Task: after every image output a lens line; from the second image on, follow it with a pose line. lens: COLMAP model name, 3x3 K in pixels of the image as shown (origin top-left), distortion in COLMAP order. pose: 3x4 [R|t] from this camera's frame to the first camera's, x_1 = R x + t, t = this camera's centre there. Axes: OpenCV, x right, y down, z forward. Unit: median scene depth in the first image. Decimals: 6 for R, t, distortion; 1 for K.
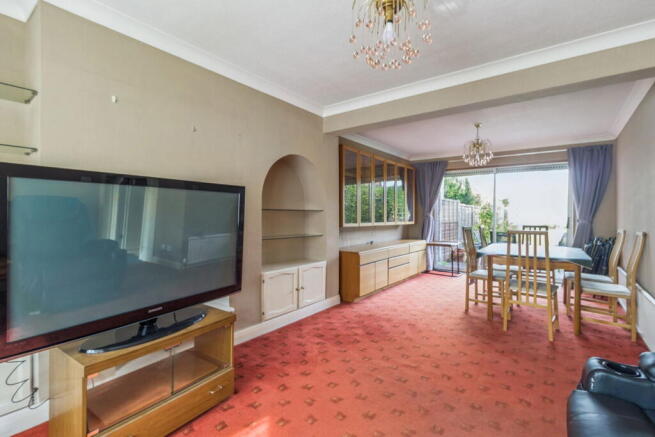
lens RADIAL K [[309.2, 0, 327.5], [0, 309.2, 216.1], [0, 0, 1]] dist [0.002522, -0.000043]
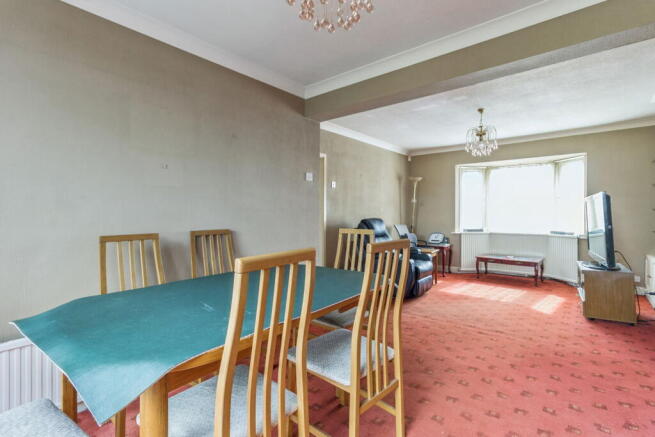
lens RADIAL K [[309.2, 0, 329.2], [0, 309.2, 217.4], [0, 0, 1]] dist [0.002522, -0.000043]
pose [[-0.999152, -0.007084, 0.040568, 0.973584], [-0.006357, 0.999818, 0.018009, 0.002782], [-0.040688, 0.017736, -0.999014, 2.585529]]
